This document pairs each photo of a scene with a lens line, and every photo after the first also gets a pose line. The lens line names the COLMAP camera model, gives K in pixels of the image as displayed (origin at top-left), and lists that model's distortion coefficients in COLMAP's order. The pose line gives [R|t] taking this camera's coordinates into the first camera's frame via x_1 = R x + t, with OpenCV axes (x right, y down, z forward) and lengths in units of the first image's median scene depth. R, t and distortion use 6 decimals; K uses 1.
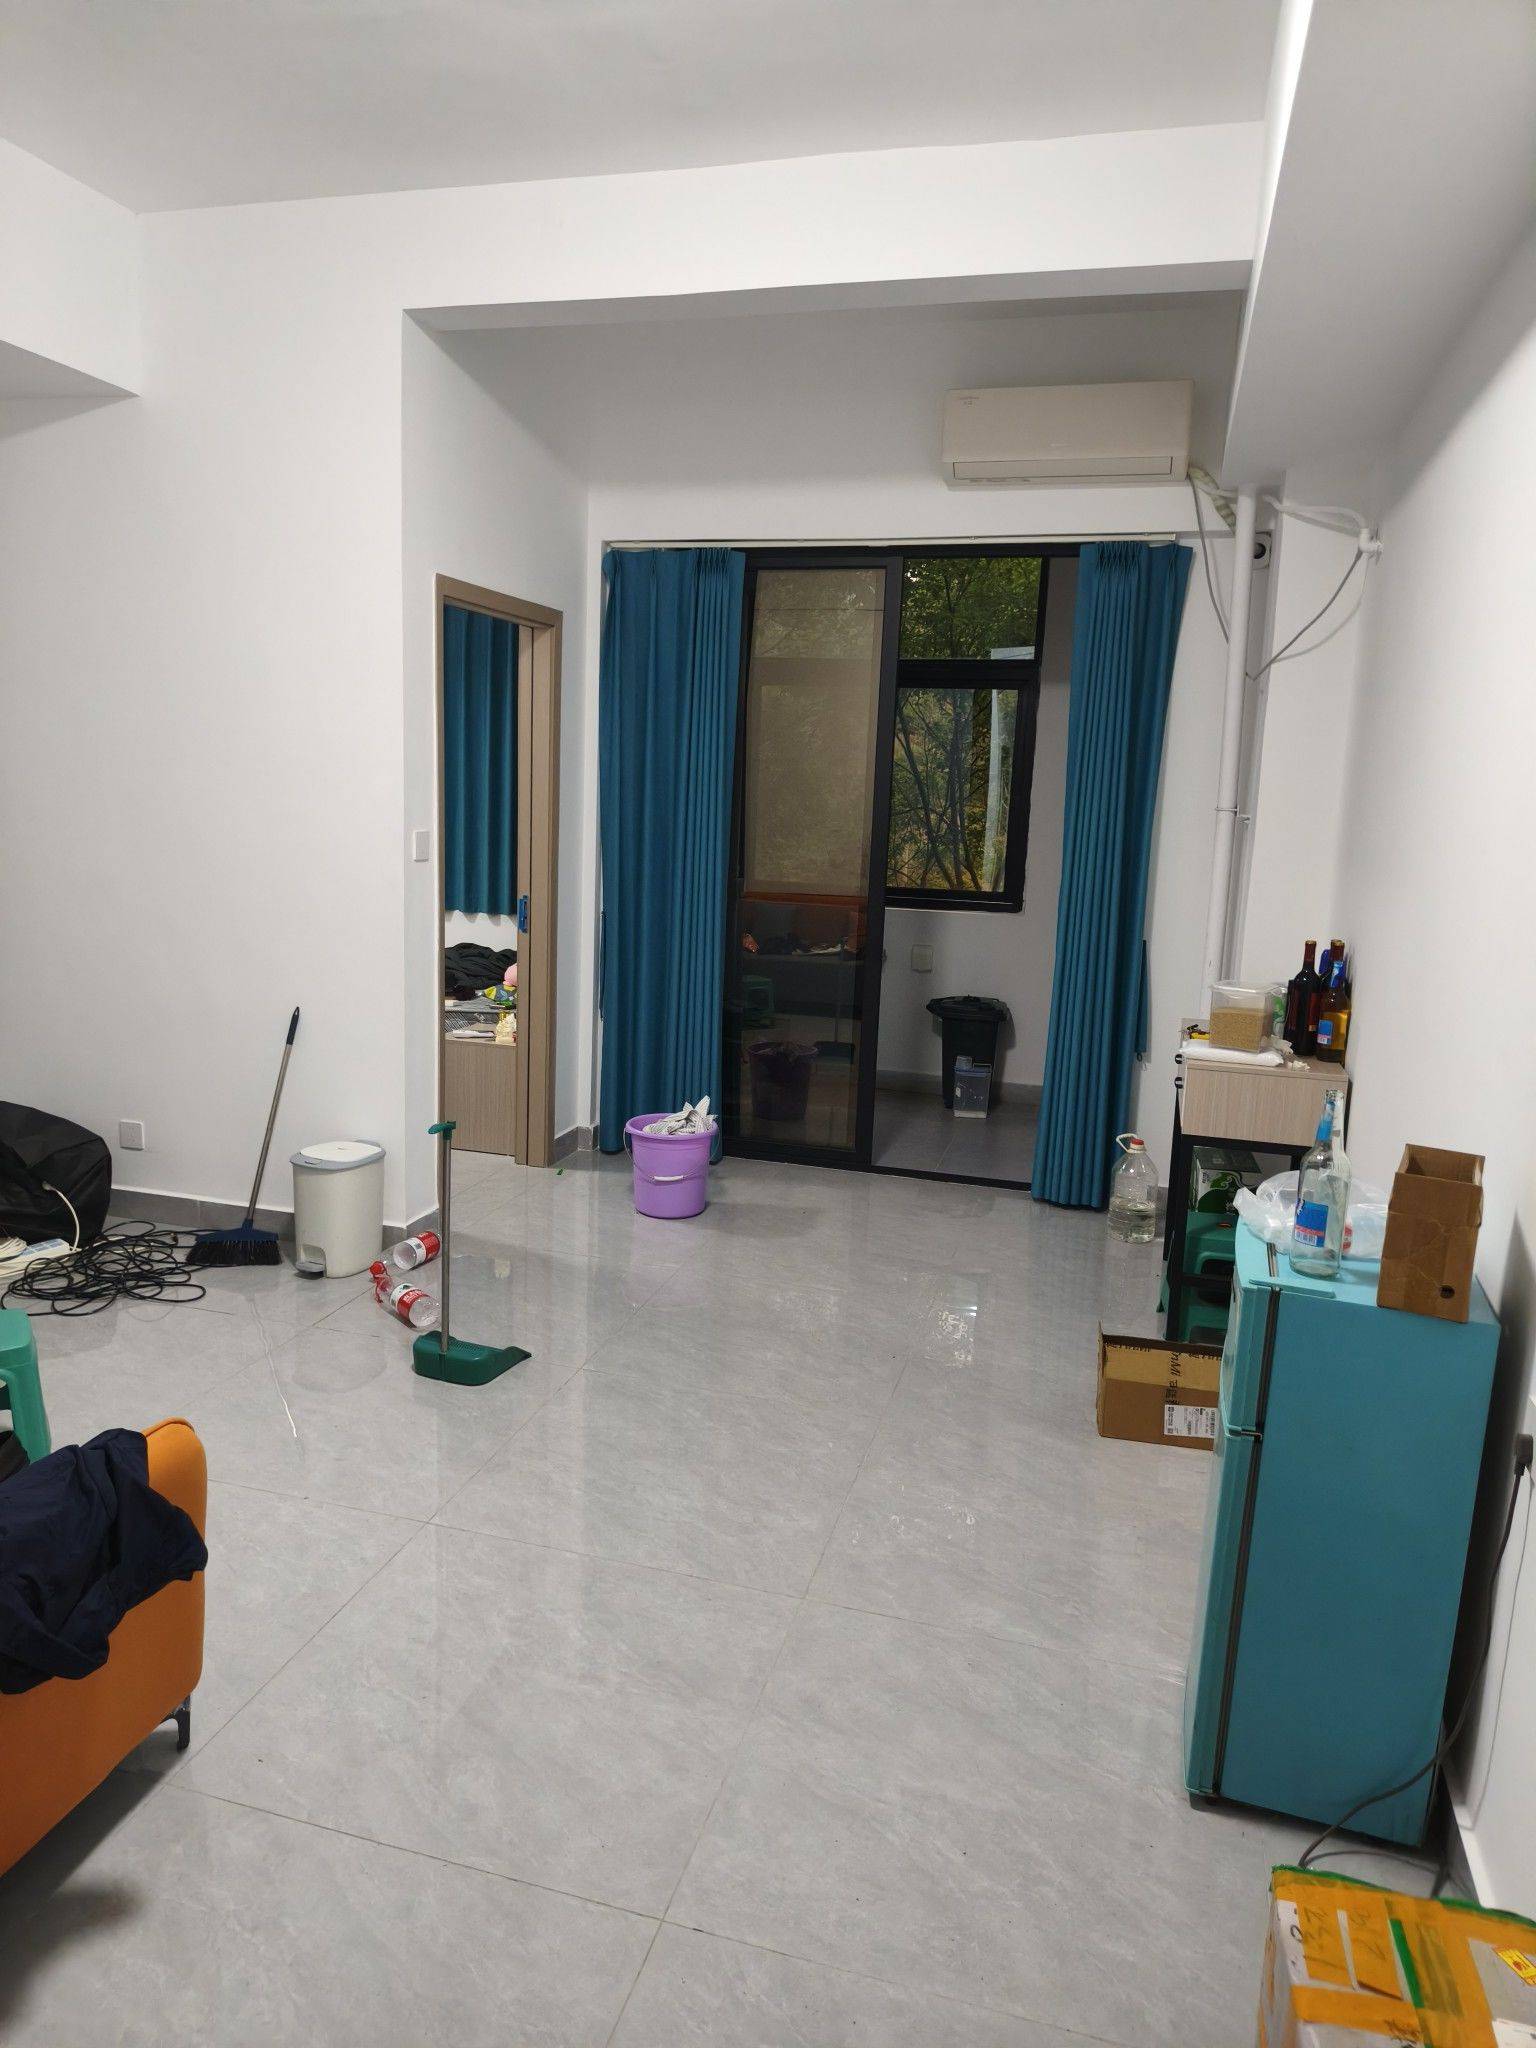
lens RADIAL K [[1419.7, 0, 768.0], [0, 1419.7, 1024.0], [0, 0, 1]] dist [0.062910, -0.073974]
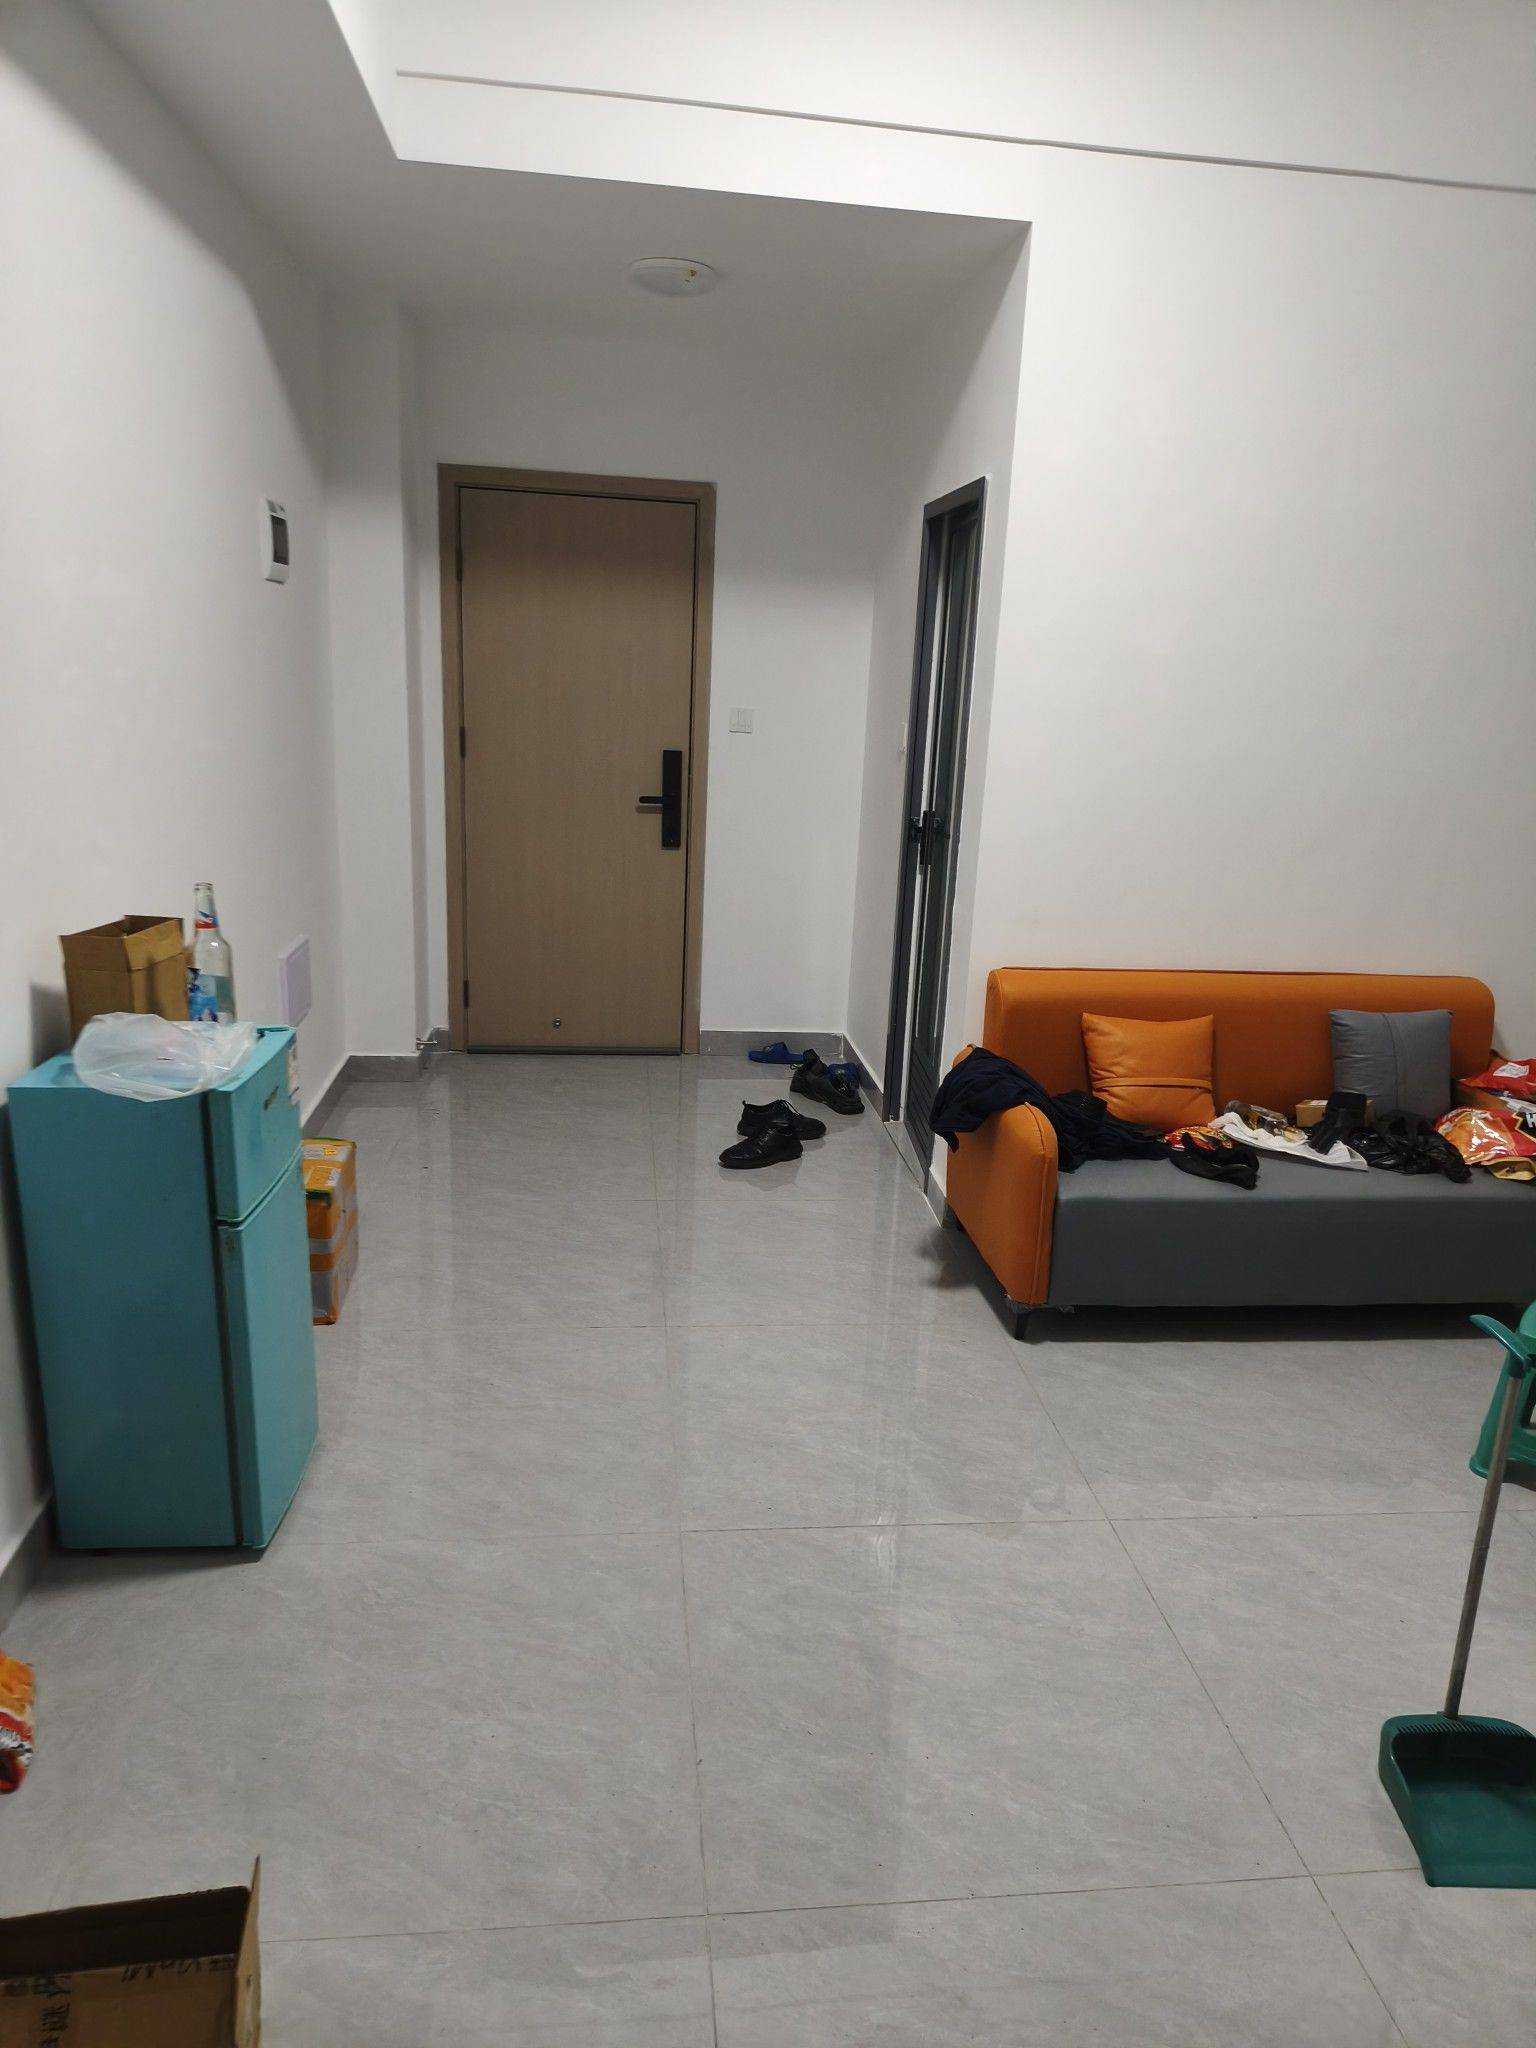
lens RADIAL K [[1419.7, 0, 768.0], [0, 1419.7, 1024.0], [0, 0, 1]] dist [0.062910, -0.073974]
pose [[-0.931095, 0.022749, -0.364068, 0.308587], [-0.130957, 0.910673, 0.391824, -0.281825], [0.340460, 0.412502, -0.844943, 1.694047]]
